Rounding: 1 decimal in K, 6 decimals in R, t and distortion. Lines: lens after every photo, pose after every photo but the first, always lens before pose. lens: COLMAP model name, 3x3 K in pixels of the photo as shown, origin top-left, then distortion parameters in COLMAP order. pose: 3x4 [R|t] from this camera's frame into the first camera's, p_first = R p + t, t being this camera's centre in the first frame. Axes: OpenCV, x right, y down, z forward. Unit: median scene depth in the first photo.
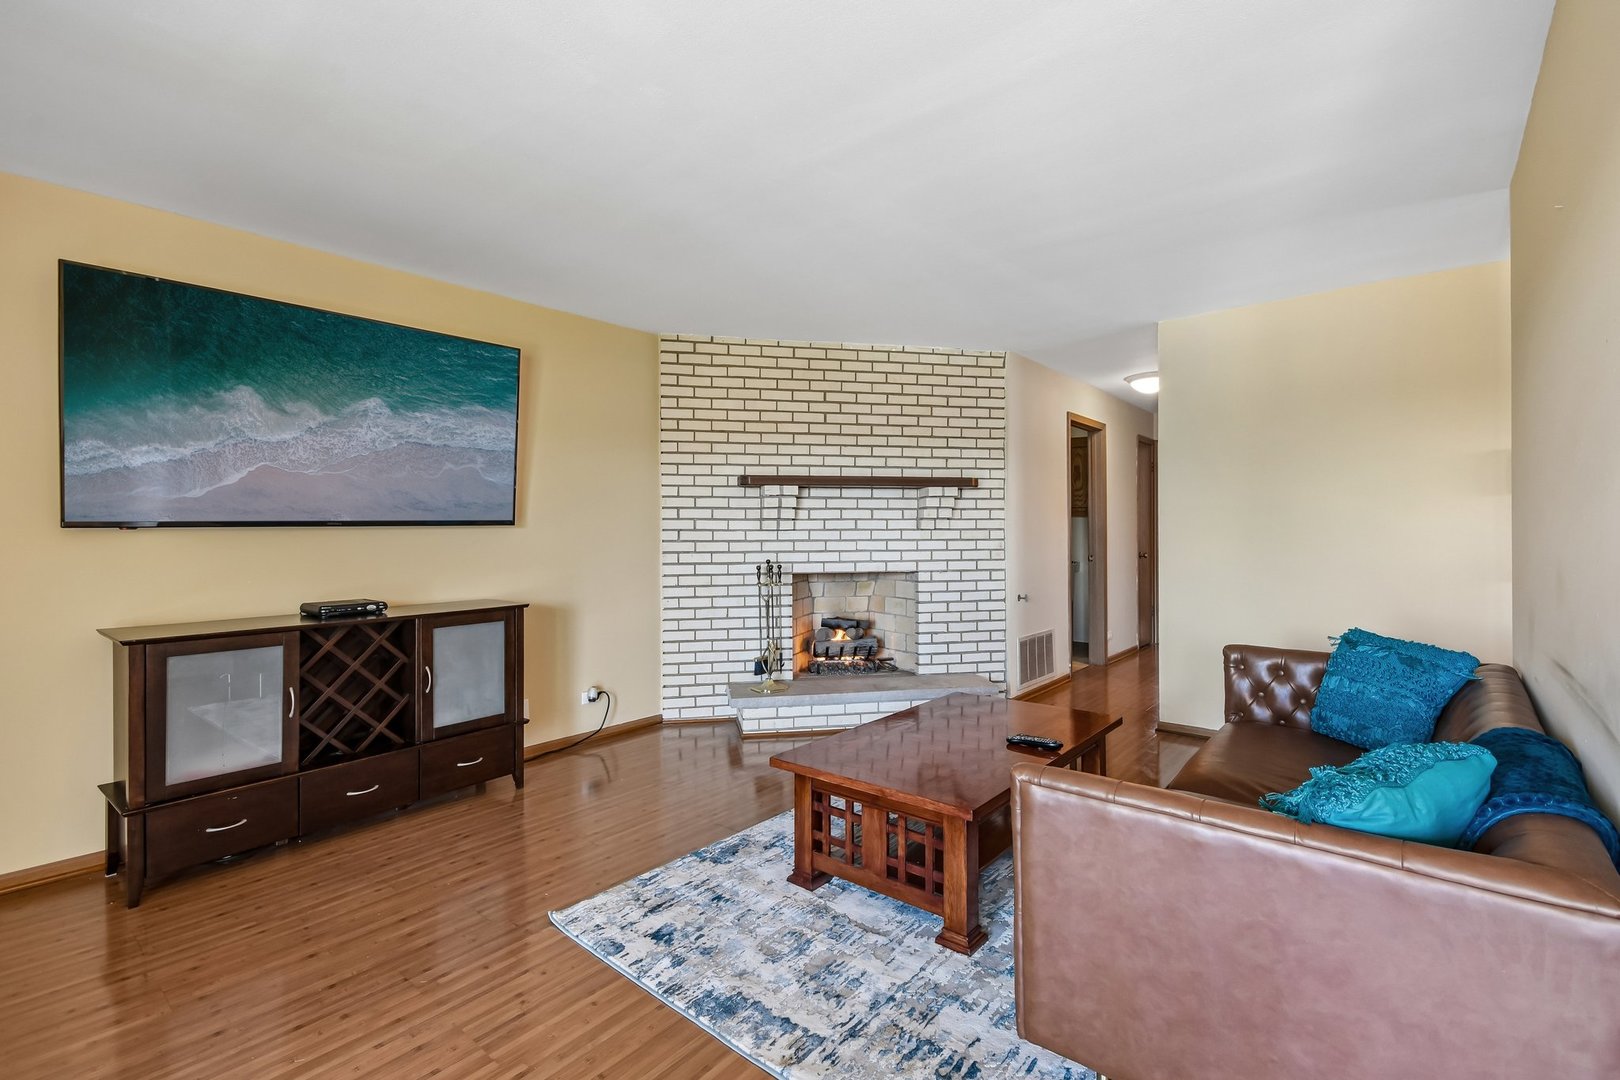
lens RADIAL K [[716.2, 0, 814.7], [0, 716.2, 539.5], [0, 0, 1]] dist [0.001760, -0.000031]
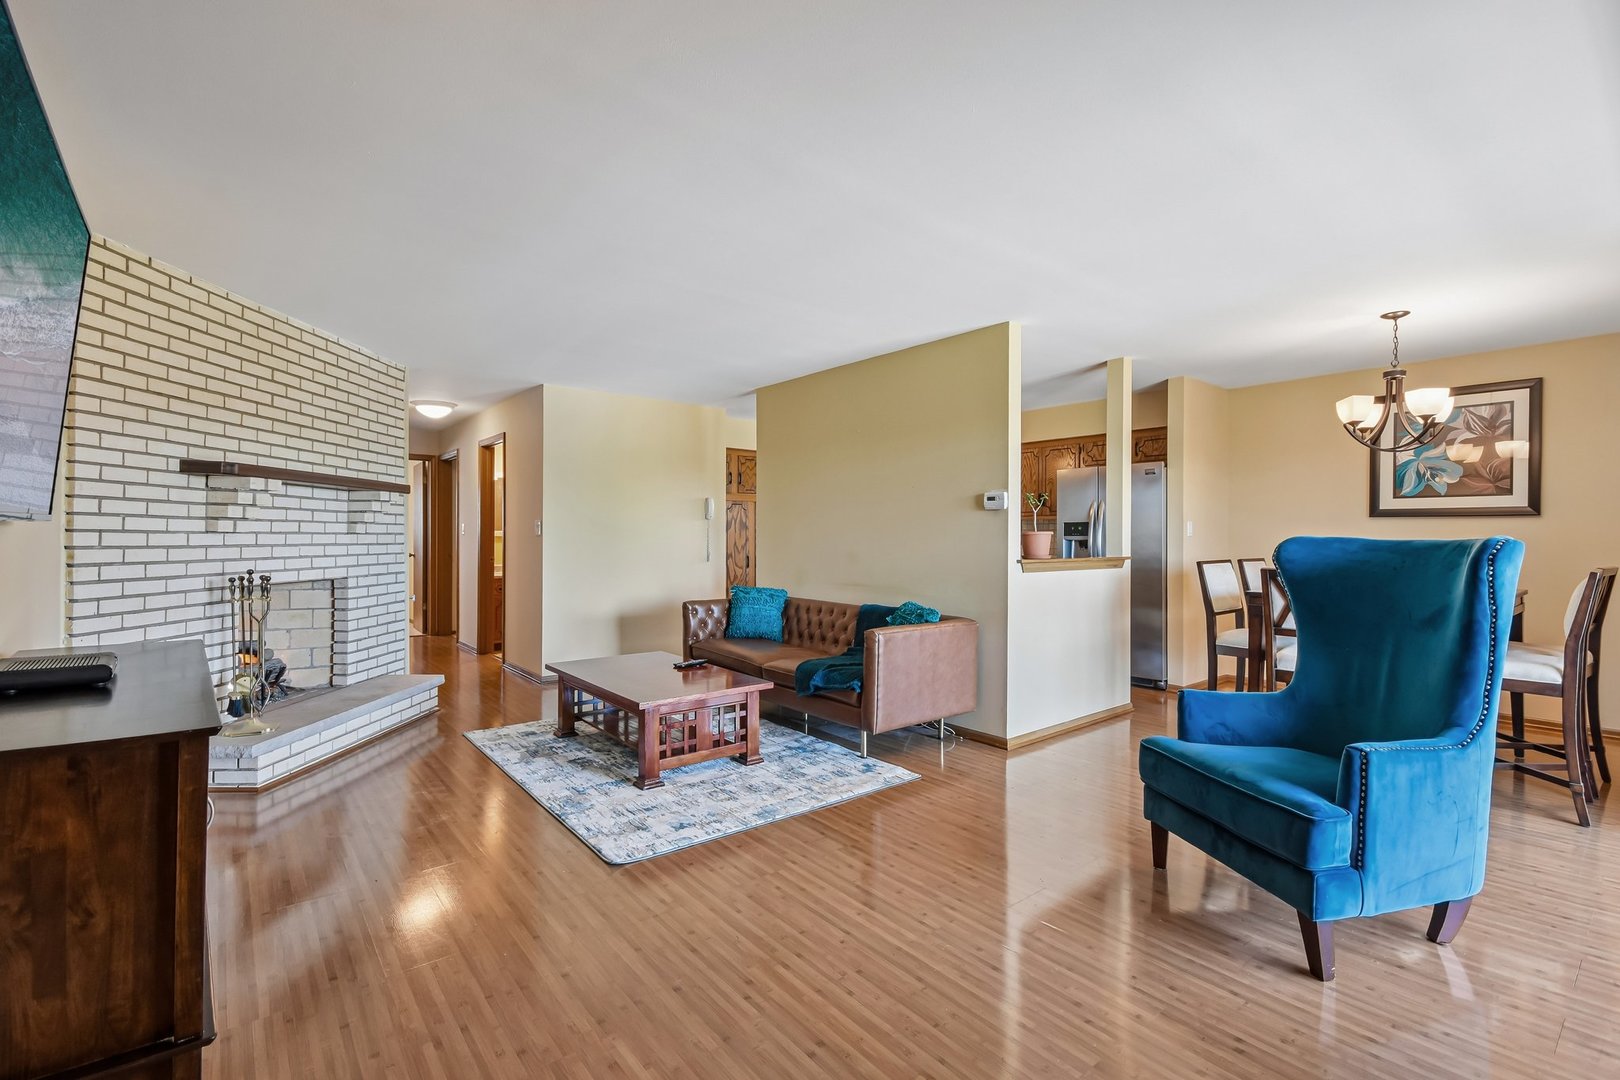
lens RADIAL K [[716.2, 0, 814.7], [0, 716.2, 539.5], [0, 0, 1]] dist [0.001760, -0.000031]
pose [[0.188372, 0.002639, 0.982094, -0.708163], [0.004039, 0.999986, -0.003462, -0.000175], [-0.982089, 0.004619, 0.188359, 0.220546]]
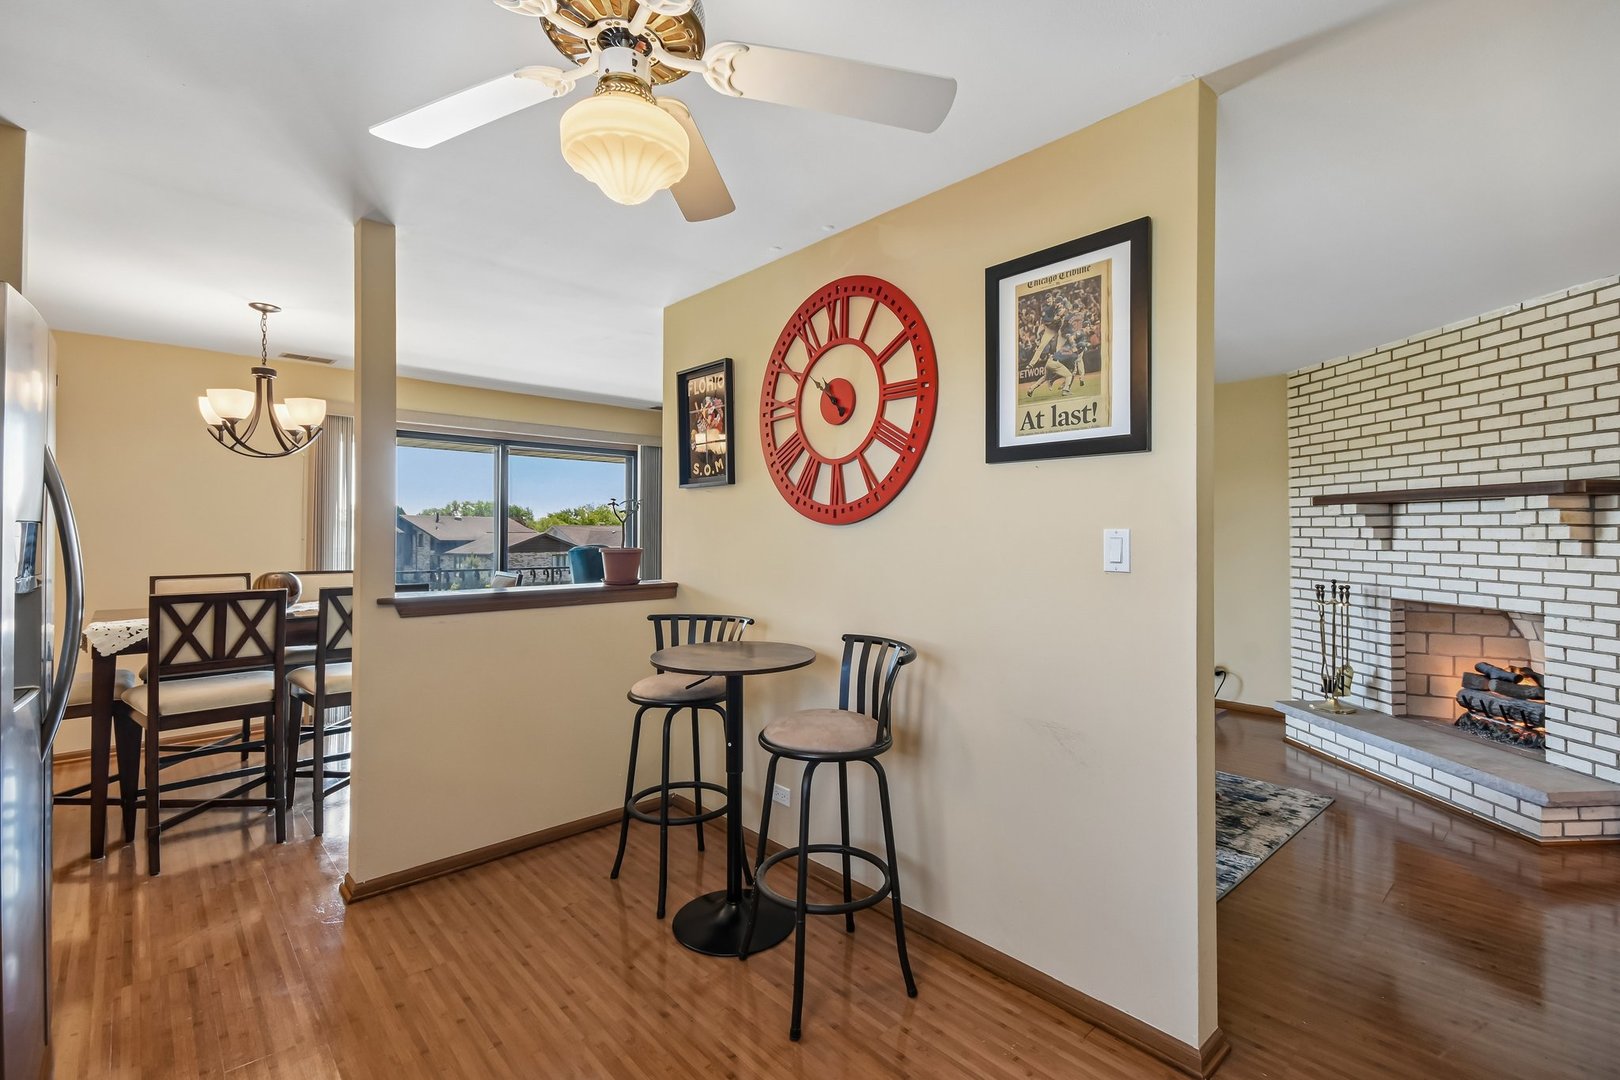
lens RADIAL K [[713.4, 0, 810.2], [0, 713.4, 526.7], [0, 0, 1]] dist [0.023702, -0.015263]
pose [[-0.133745, -0.001837, -0.991014, 0.986753], [-0.009123, 0.999958, -0.000622, -0.036740], [0.990974, 0.008957, -0.133756, 0.397598]]
